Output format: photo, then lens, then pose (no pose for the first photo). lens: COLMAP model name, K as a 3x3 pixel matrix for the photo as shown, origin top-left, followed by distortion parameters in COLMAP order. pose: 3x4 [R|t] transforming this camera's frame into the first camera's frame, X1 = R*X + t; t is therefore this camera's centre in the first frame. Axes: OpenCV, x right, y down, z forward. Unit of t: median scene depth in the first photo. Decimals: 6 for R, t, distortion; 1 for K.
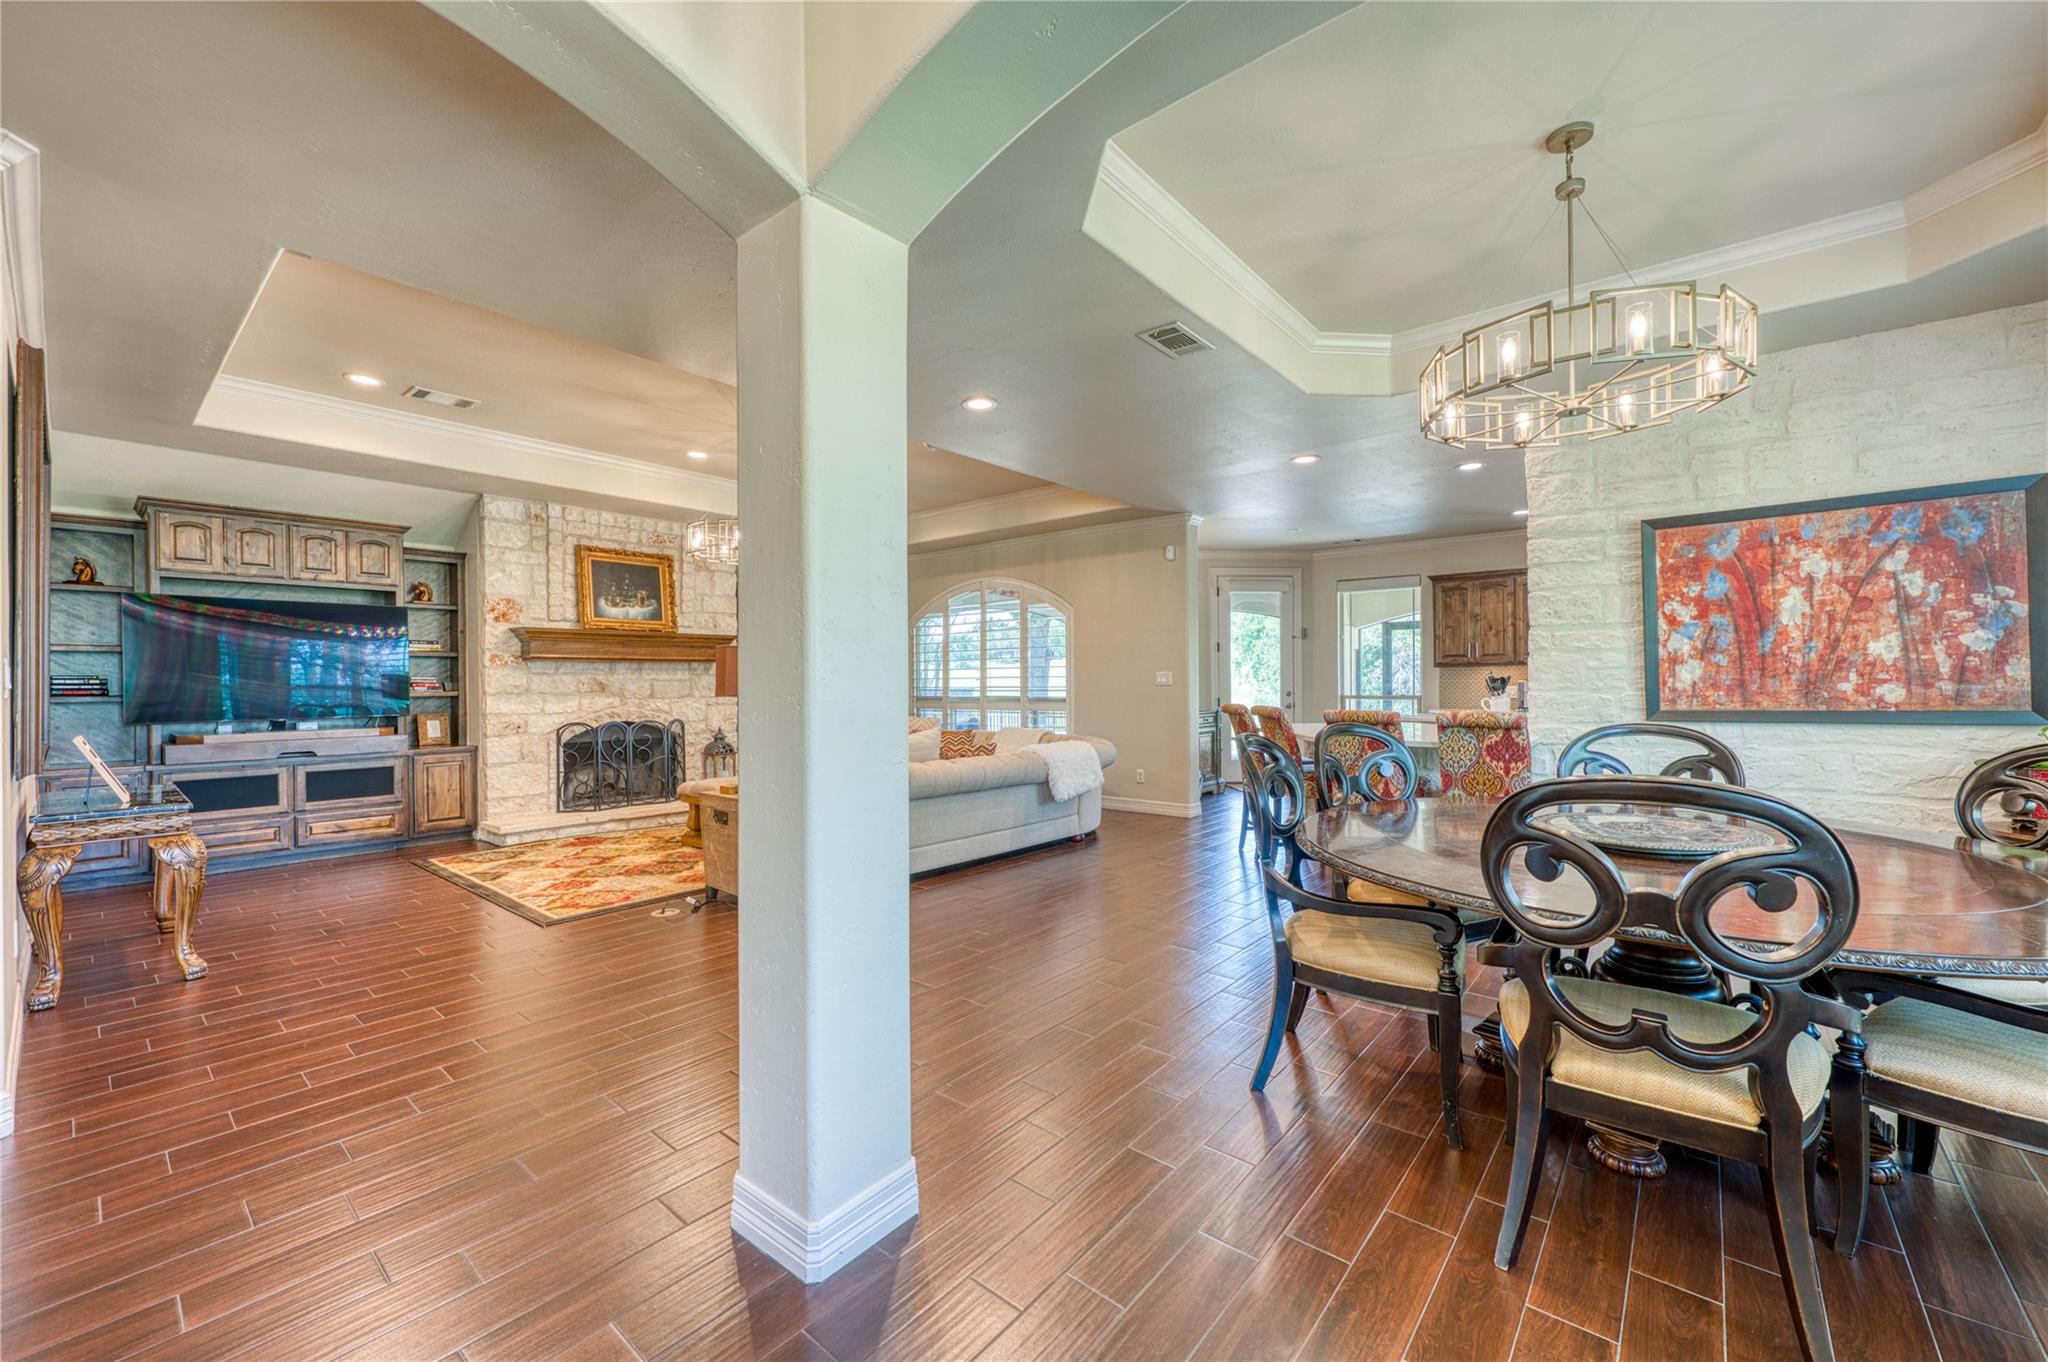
lens RADIAL K [[804.7, 0, 1021.2], [0, 804.7, 682.6], [0, 0, 1]] dist [0.001668, -0.000804]
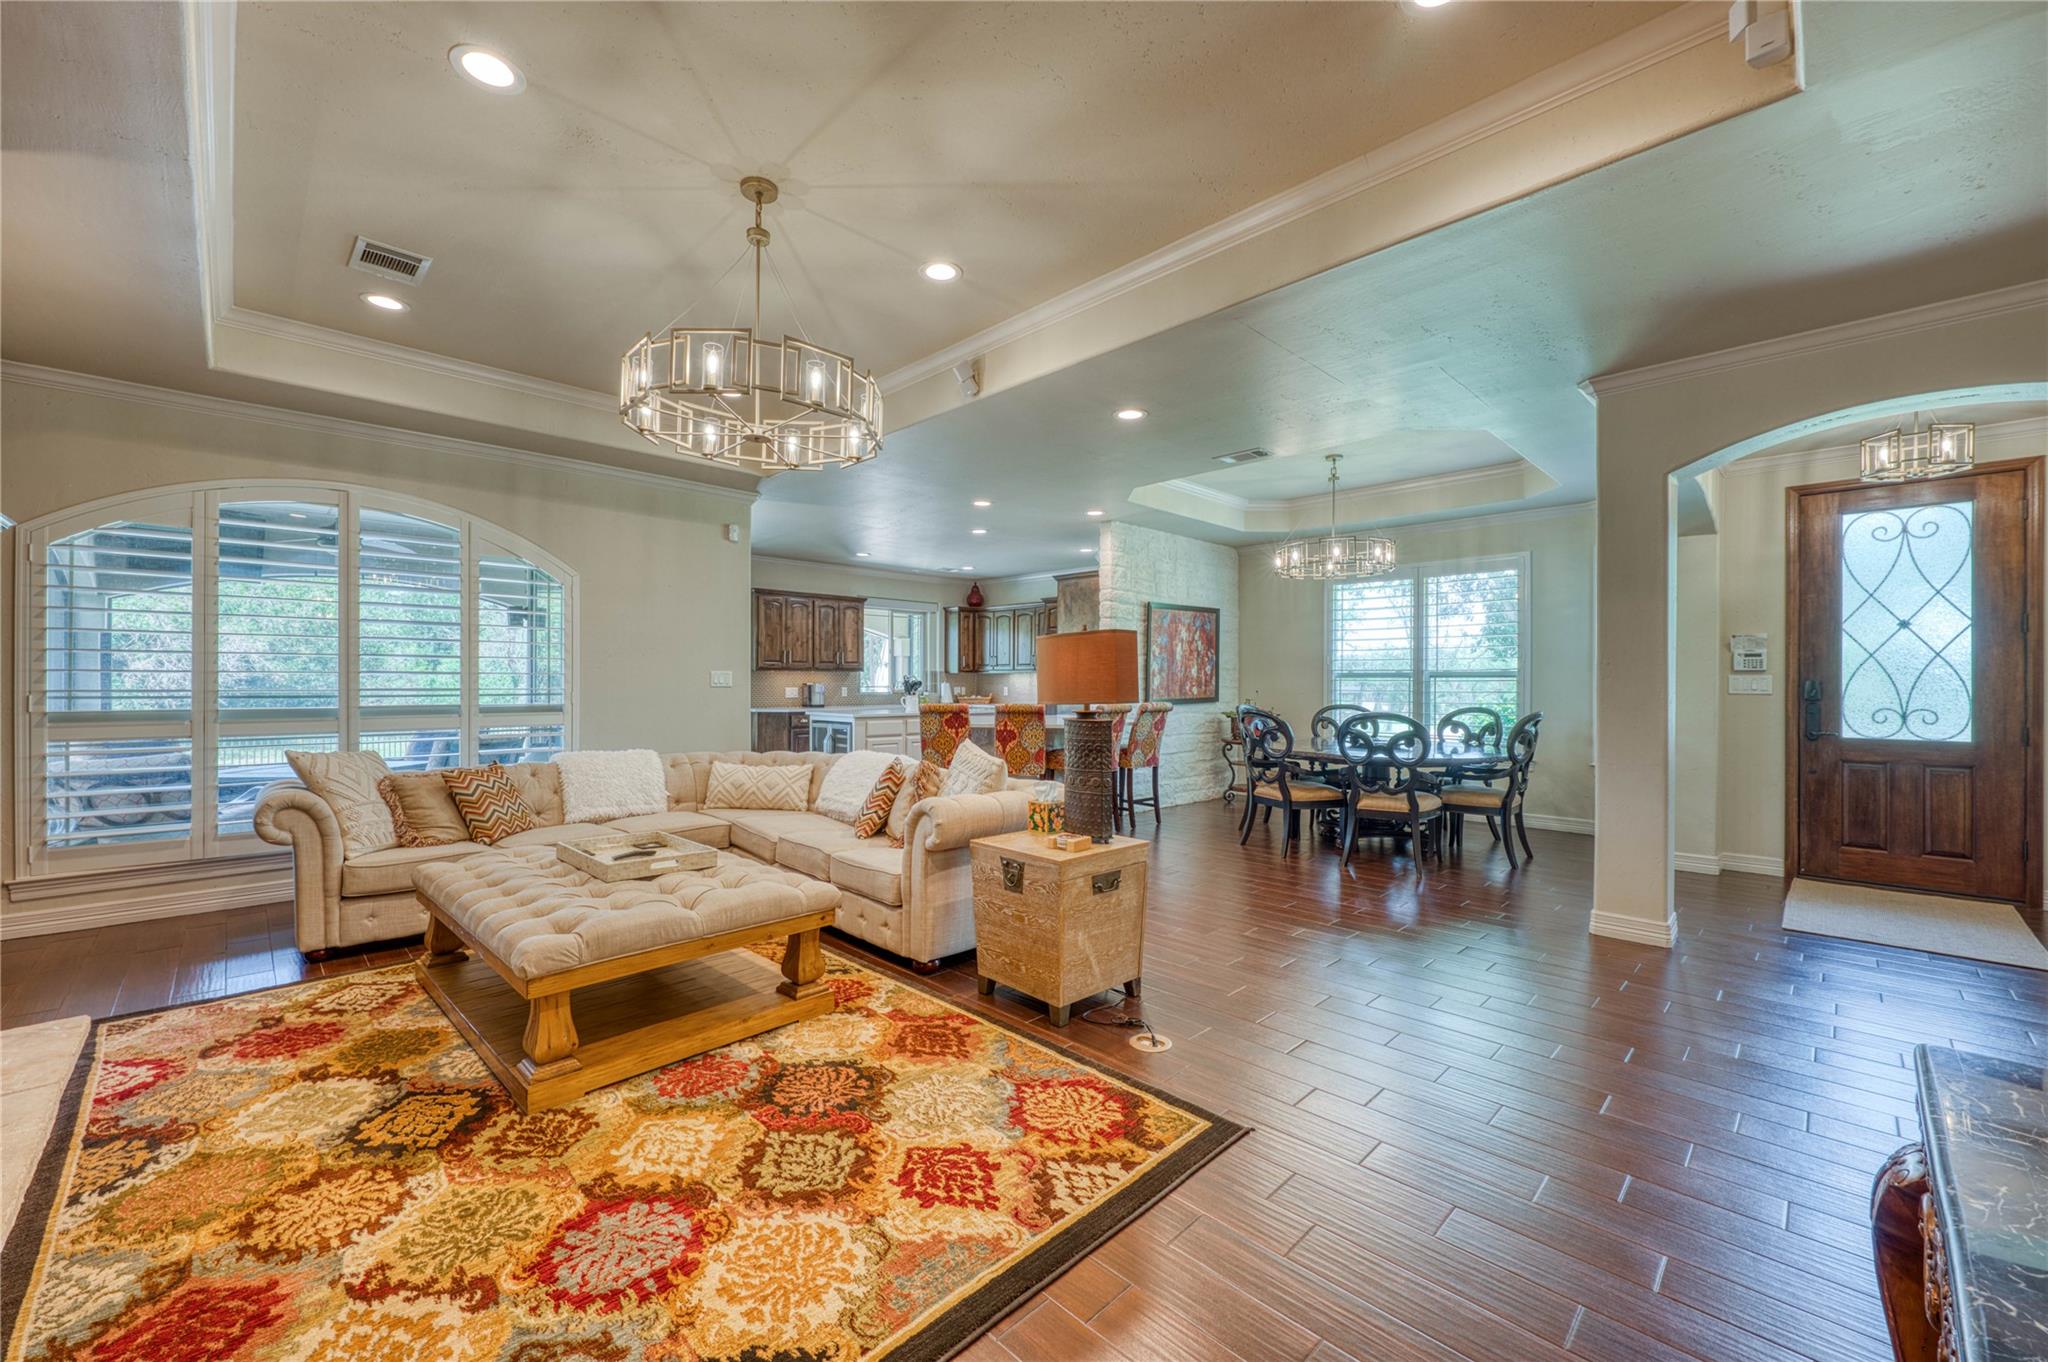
lens RADIAL K [[804.7, 0, 1018.7], [0, 804.7, 682.8], [0, 0, 1]] dist [0.001668, -0.000804]
pose [[0.093990, 0.005586, 0.995557, -0.769446], [-0.003255, 0.999981, -0.005303, 0.002883], [-0.995568, -0.002742, 0.094007, 0.738214]]
